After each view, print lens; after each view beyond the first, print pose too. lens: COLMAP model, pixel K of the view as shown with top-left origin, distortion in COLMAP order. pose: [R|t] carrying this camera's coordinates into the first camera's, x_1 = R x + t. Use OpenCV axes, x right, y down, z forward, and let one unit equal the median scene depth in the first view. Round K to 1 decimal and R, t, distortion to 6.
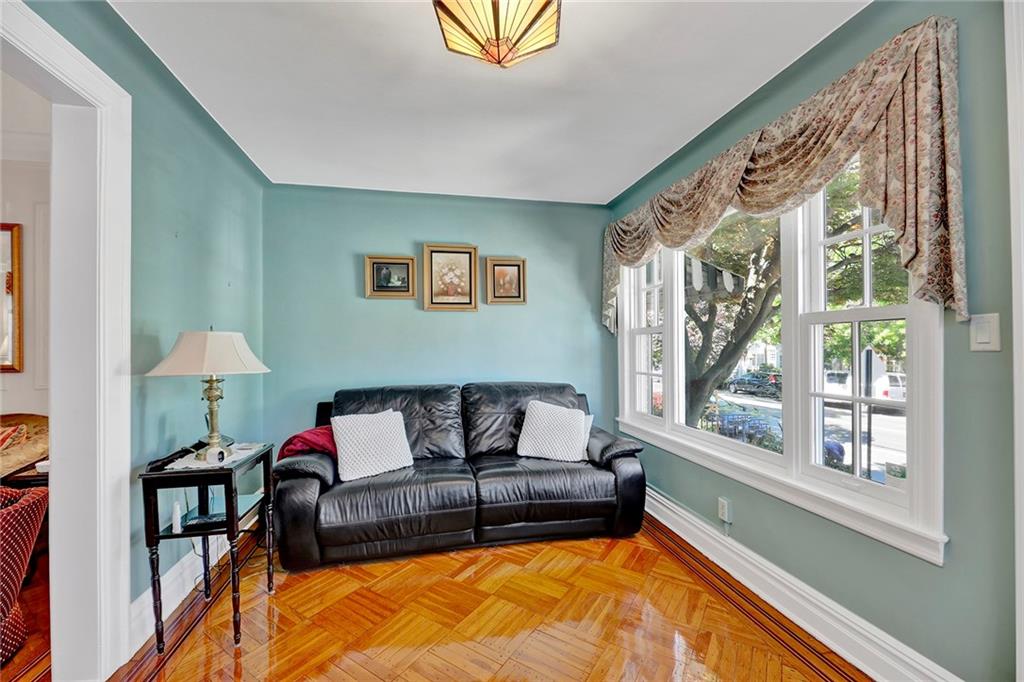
lens RADIAL K [[418.0, 0, 511.9], [0, 418.0, 344.2], [0, 0, 1]] dist [0.000018, -0.004003]
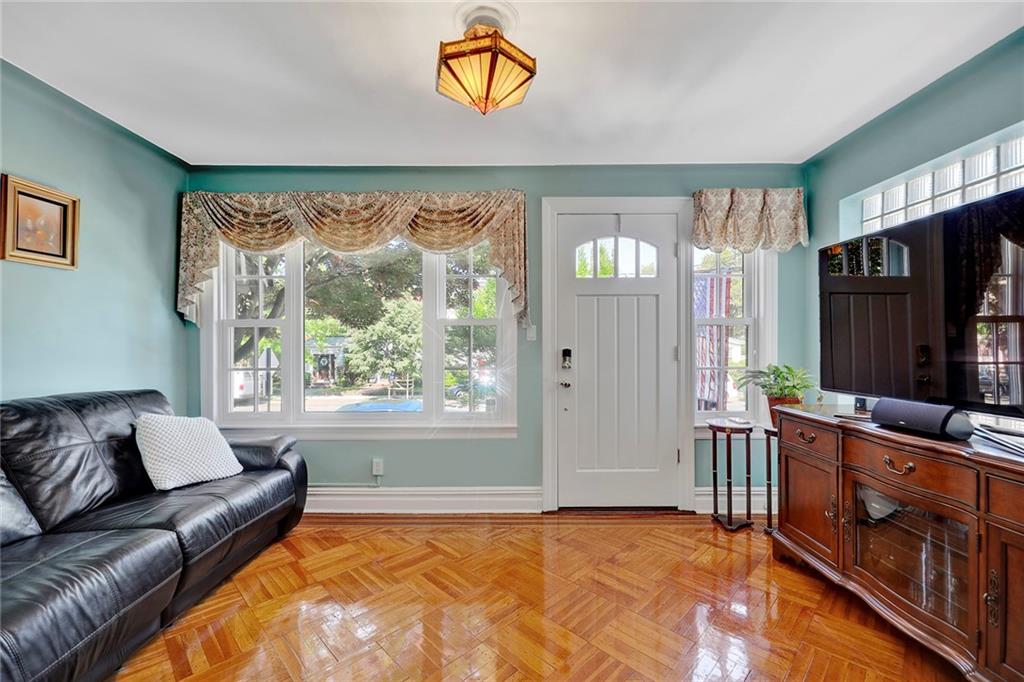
lens RADIAL K [[418.0, 0, 511.9], [0, 418.0, 344.2], [0, 0, 1]] dist [0.000018, -0.004003]
pose [[0.199421, 0.003563, 0.979907, -0.569321], [-0.004608, 0.999986, -0.002698, 0.018698], [-0.979903, -0.003977, 0.199435, 0.291288]]
